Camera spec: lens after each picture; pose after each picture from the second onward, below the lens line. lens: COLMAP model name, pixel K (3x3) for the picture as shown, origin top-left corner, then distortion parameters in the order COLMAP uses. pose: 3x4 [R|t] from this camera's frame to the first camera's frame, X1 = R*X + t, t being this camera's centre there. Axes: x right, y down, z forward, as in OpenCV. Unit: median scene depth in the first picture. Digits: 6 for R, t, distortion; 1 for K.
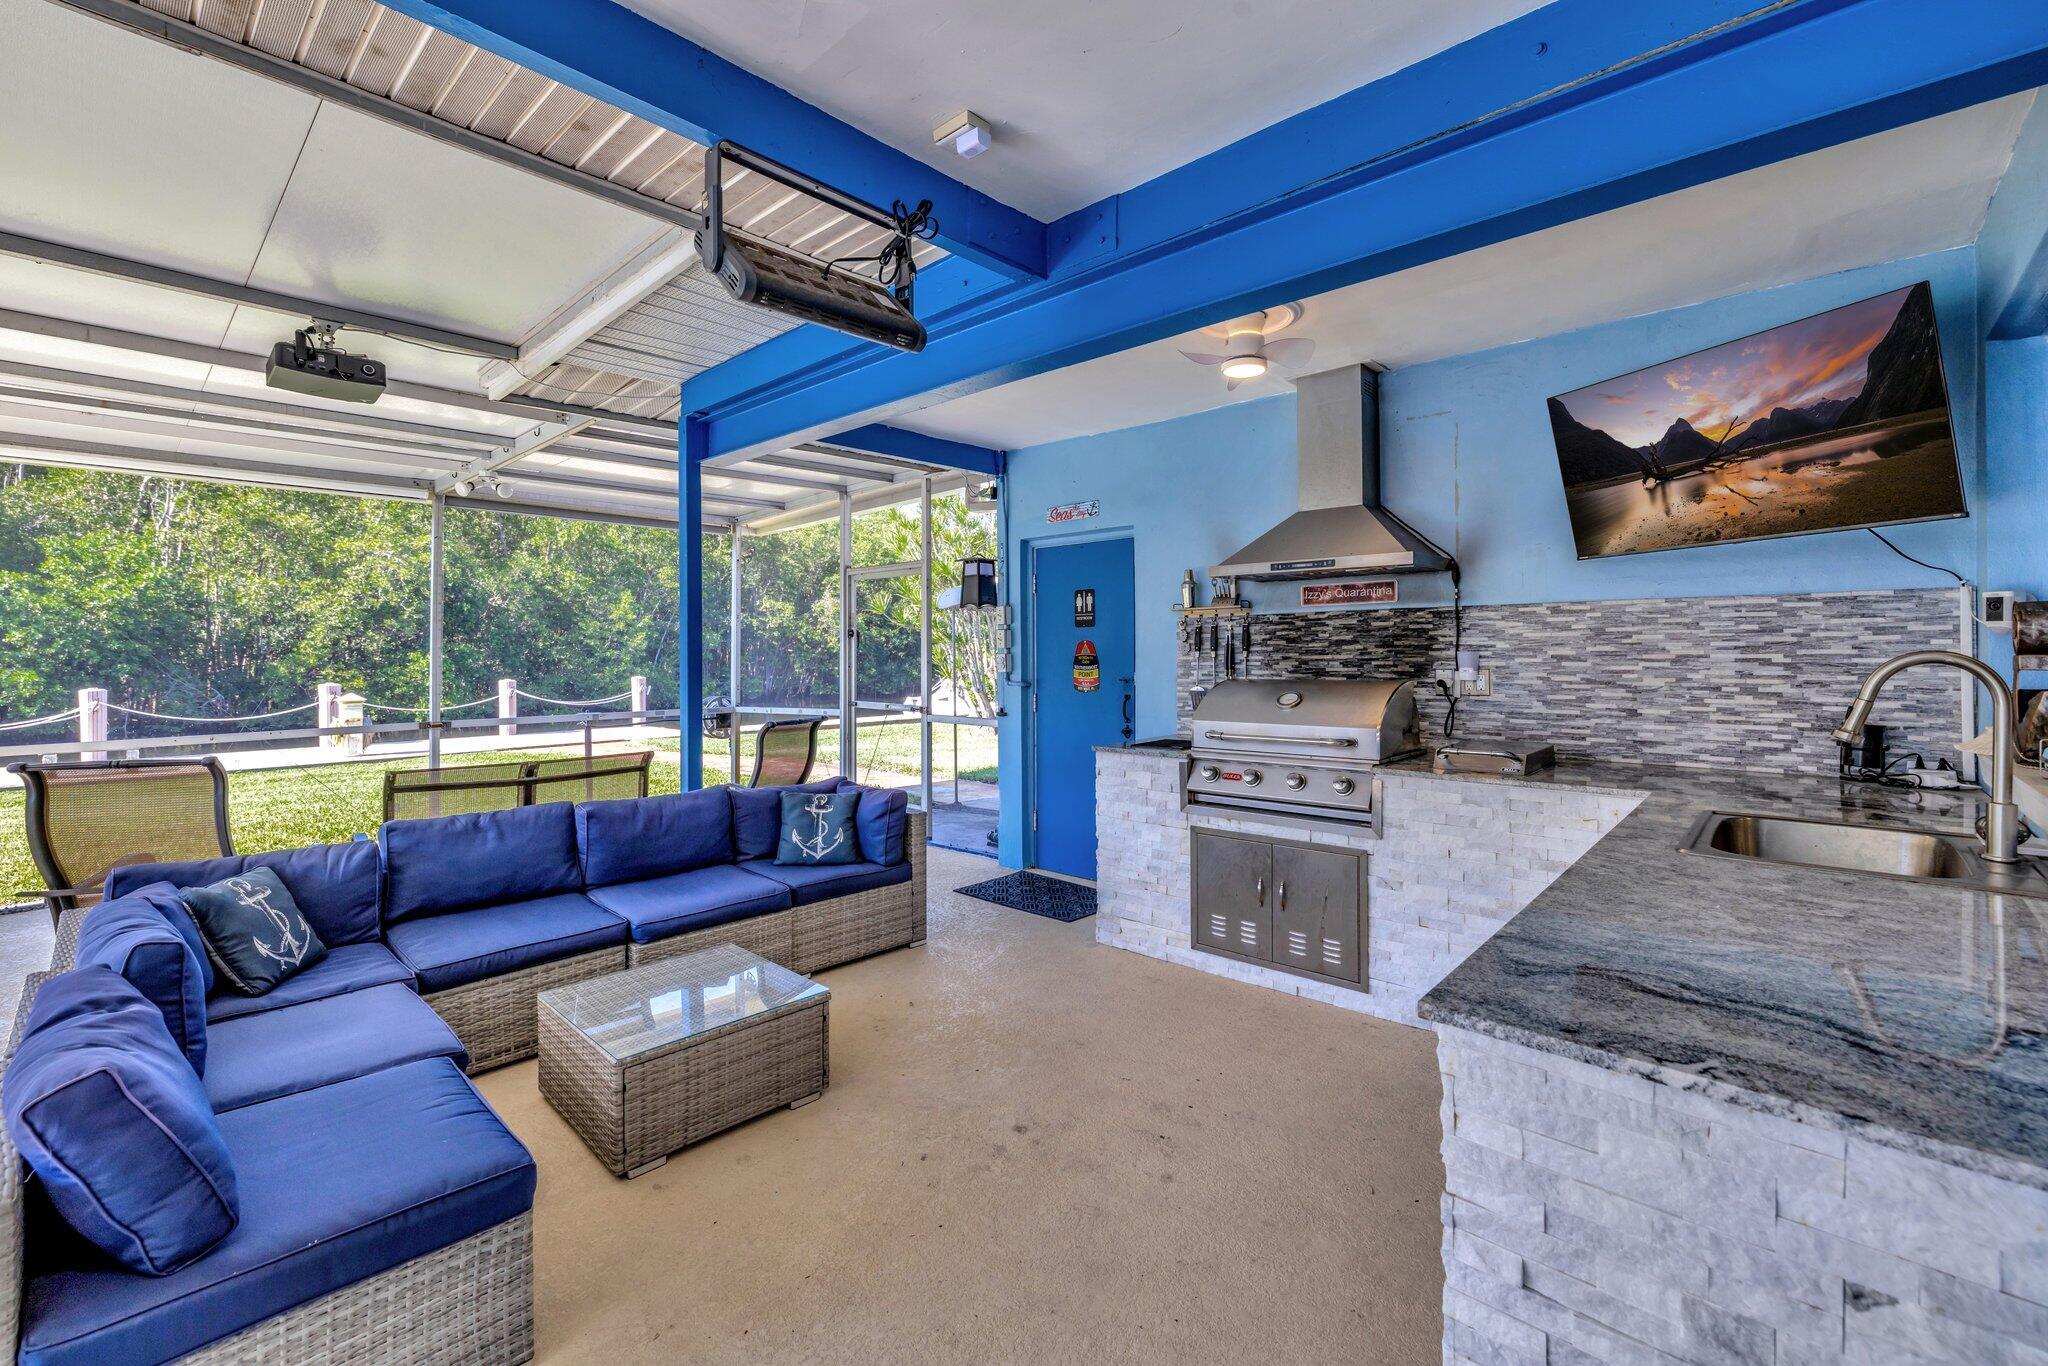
lens RADIAL K [[860.8, 0, 1007.9], [0, 860.8, 675.1], [0, 0, 1]] dist [0.001309, 0.001160]
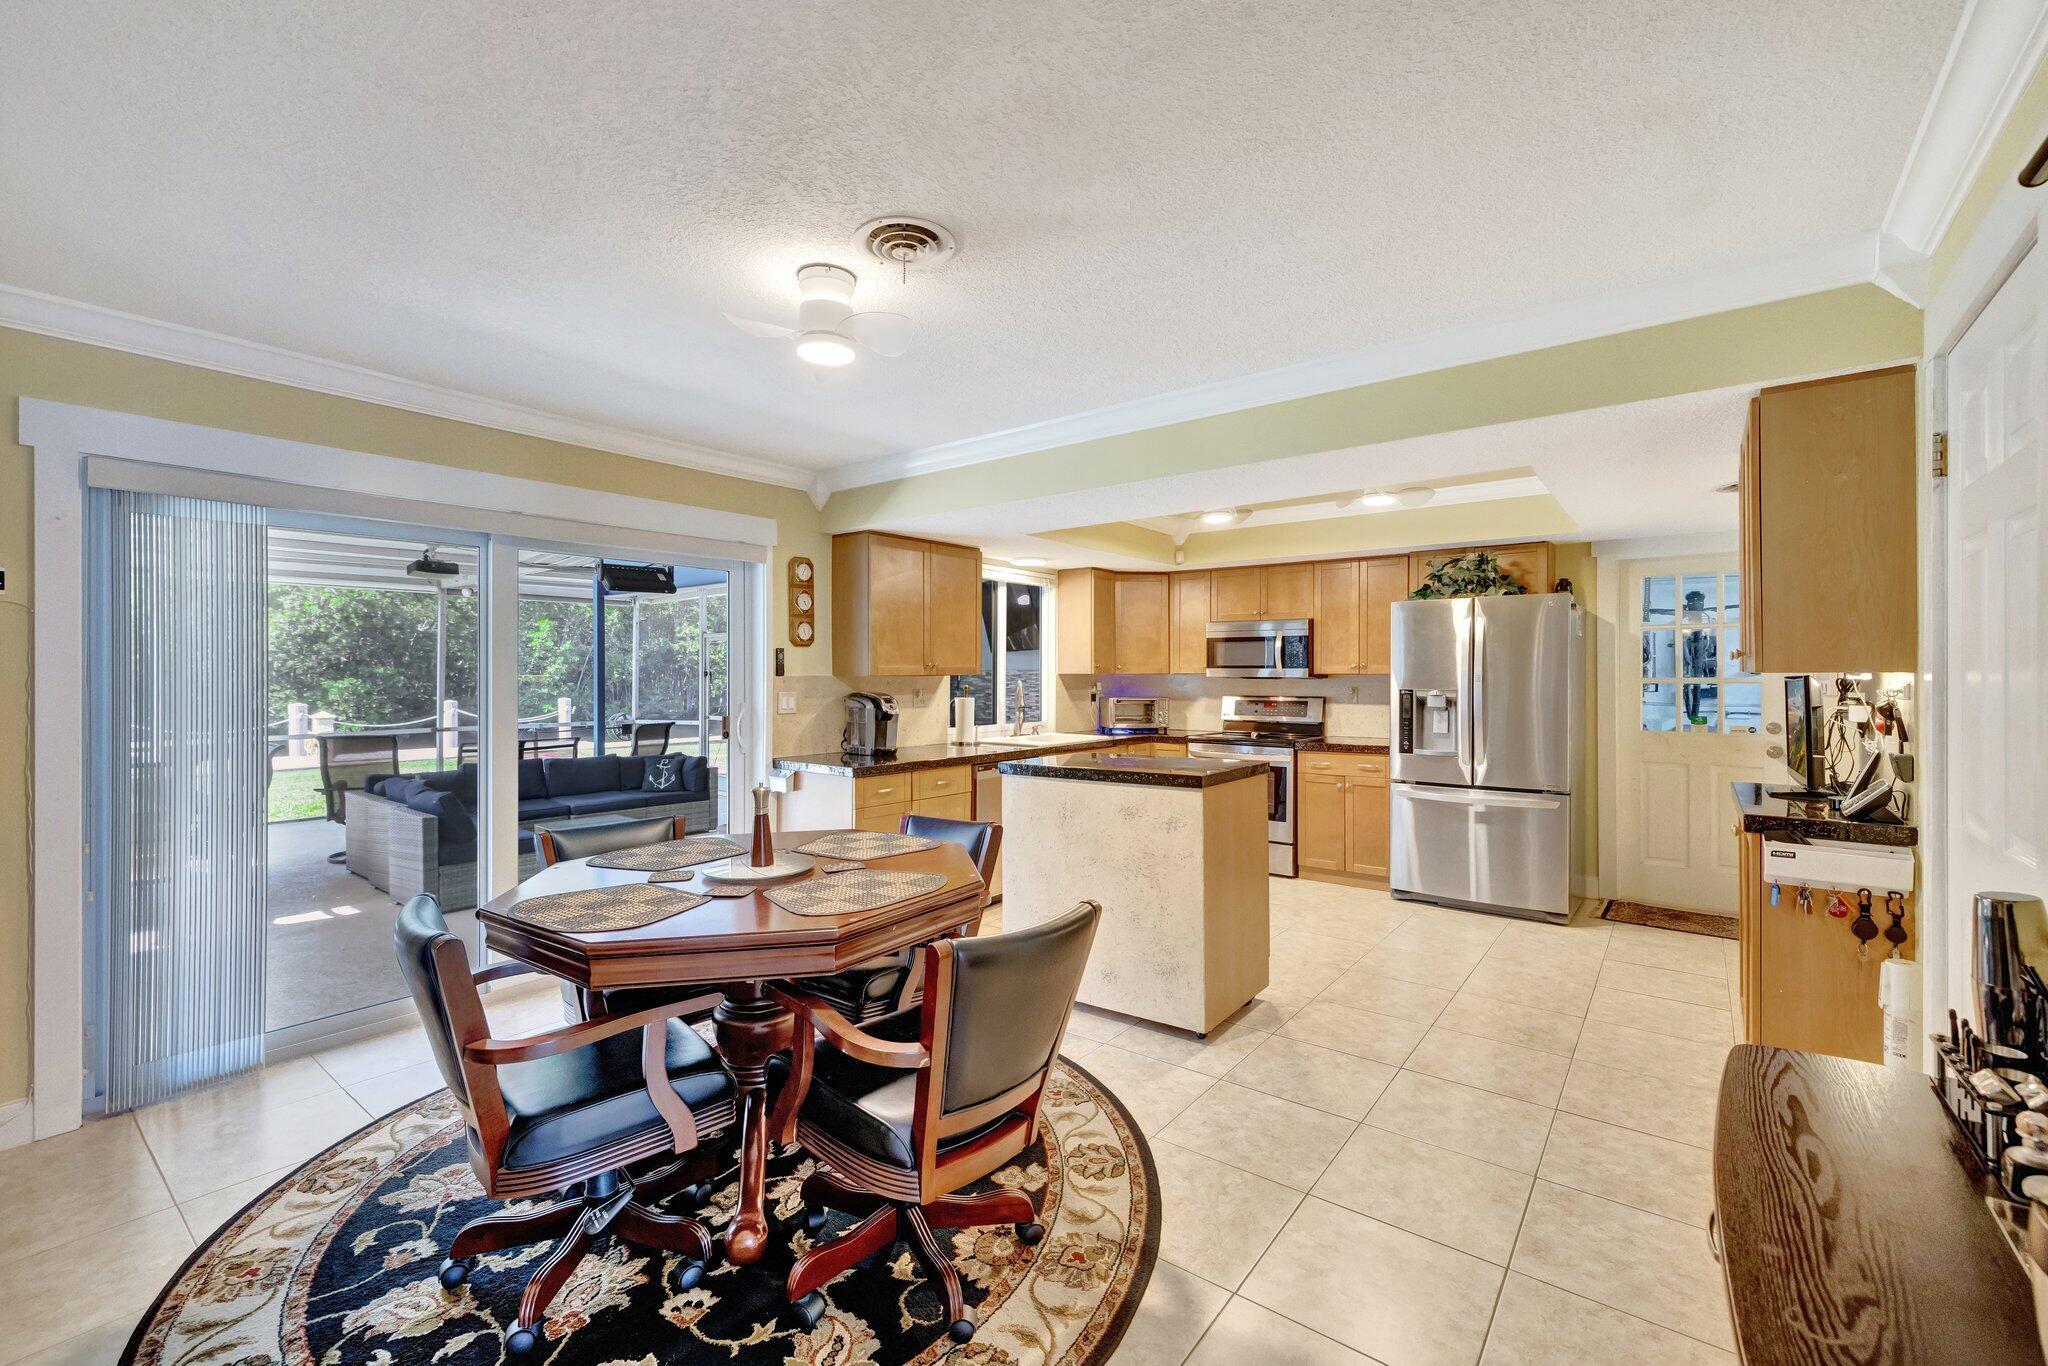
lens RADIAL K [[860.8, 0, 1010.2], [0, 860.8, 672.8], [0, 0, 1]] dist [0.001309, 0.001160]
pose [[0.996722, 0.005954, 0.080683, 0.080540], [-0.003584, 0.999559, -0.029488, -0.001424], [-0.080823, 0.029102, 0.996304, -0.205446]]
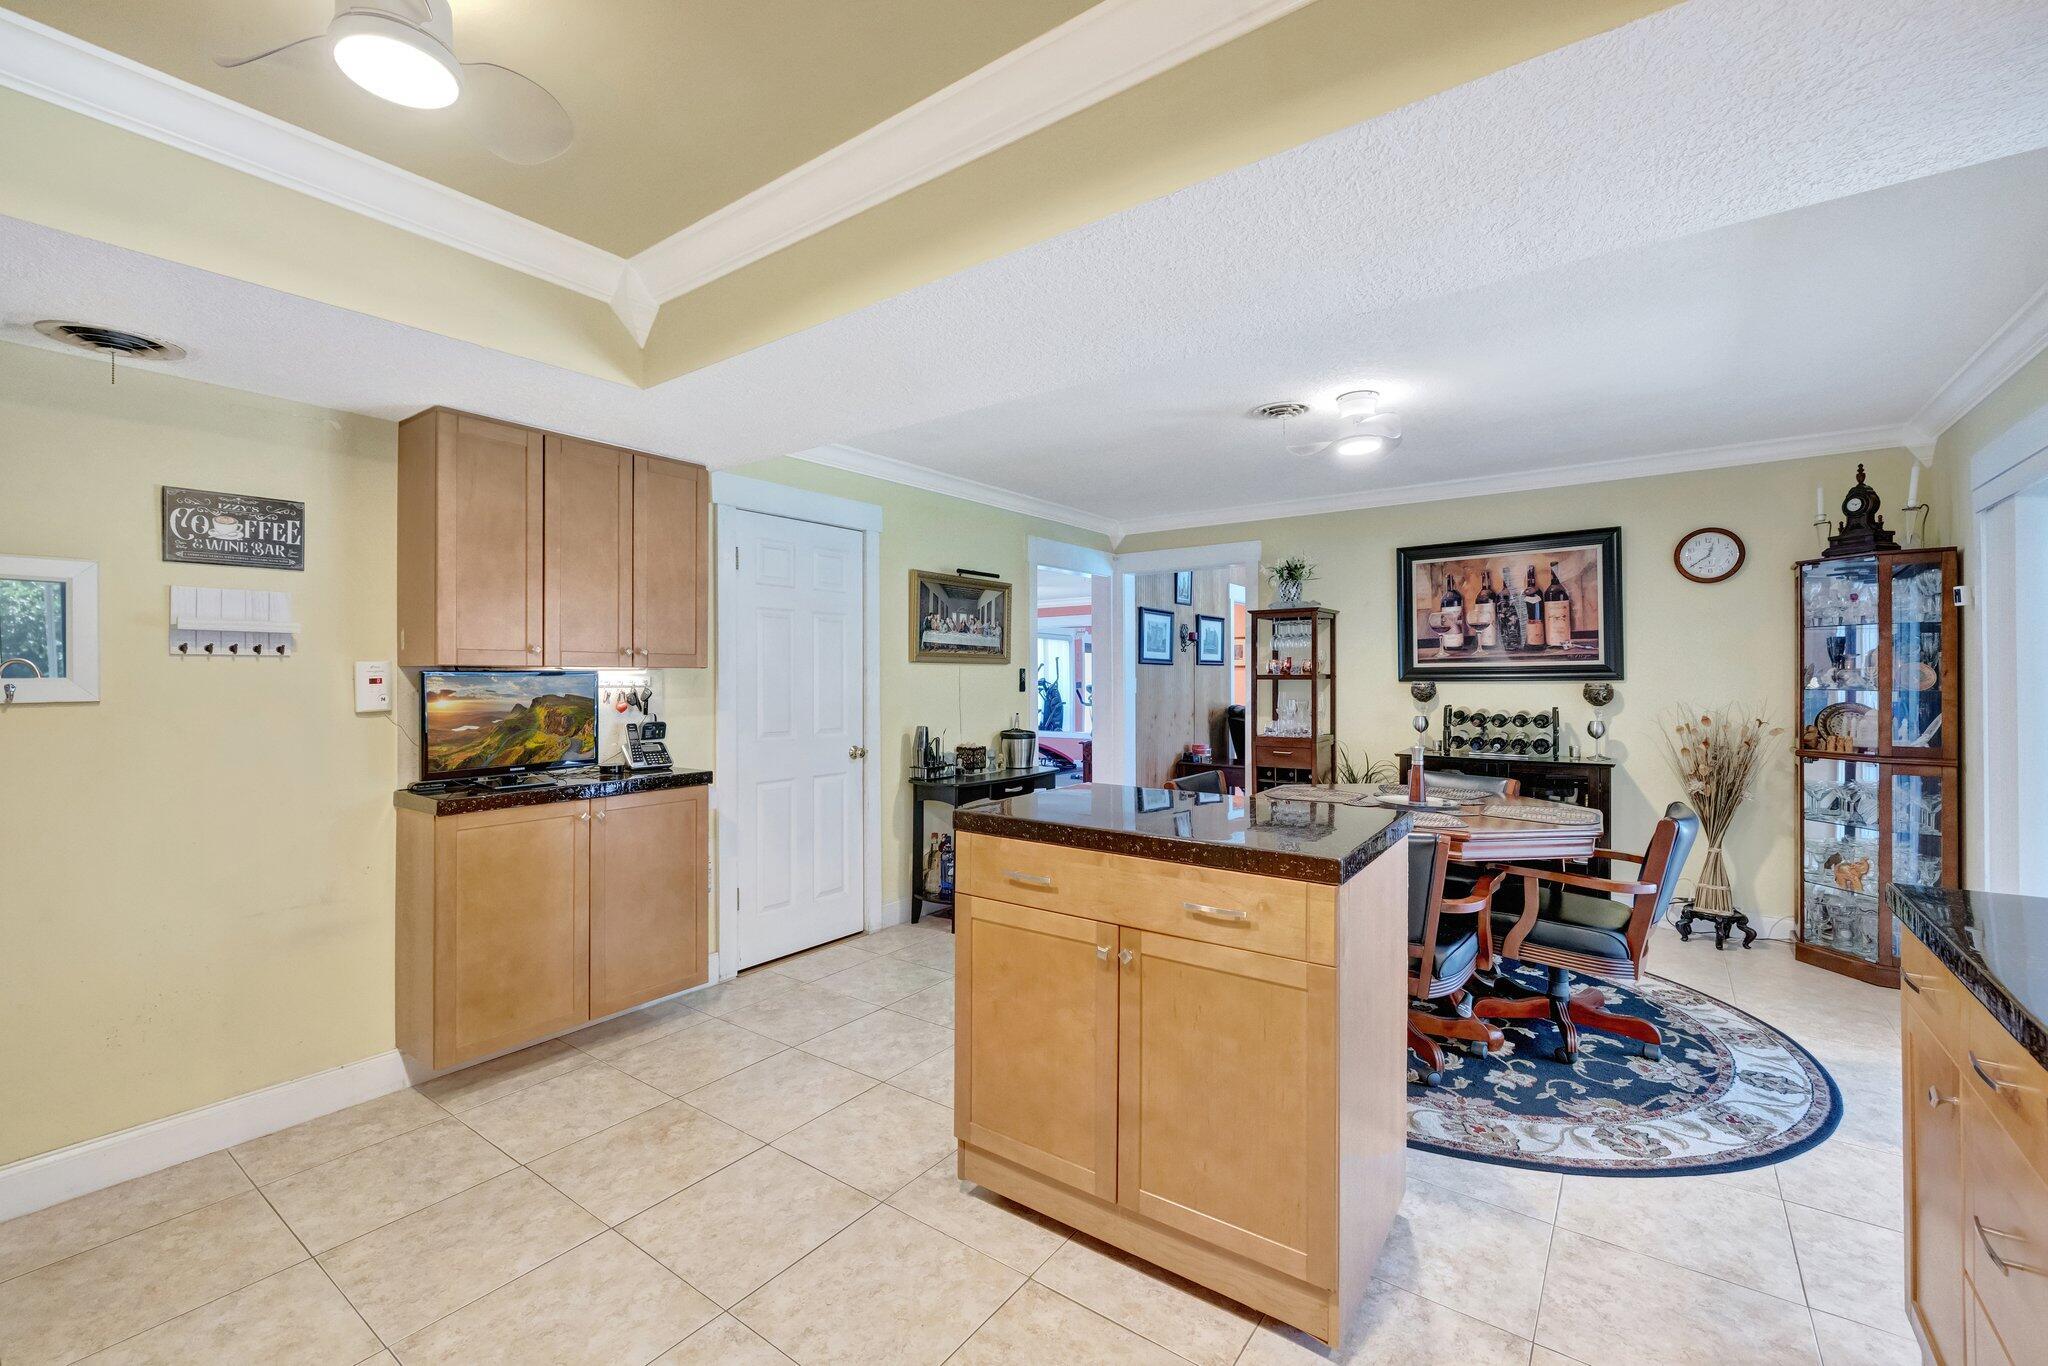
lens RADIAL K [[860.8, 0, 1004.9], [0, 860.8, 675.1], [0, 0, 1]] dist [0.001309, 0.001160]
pose [[-0.994050, 0.011483, -0.108316, 0.147087], [0.008881, 0.999661, 0.024478, -0.007028], [0.108561, 0.023370, -0.993815, 0.050268]]
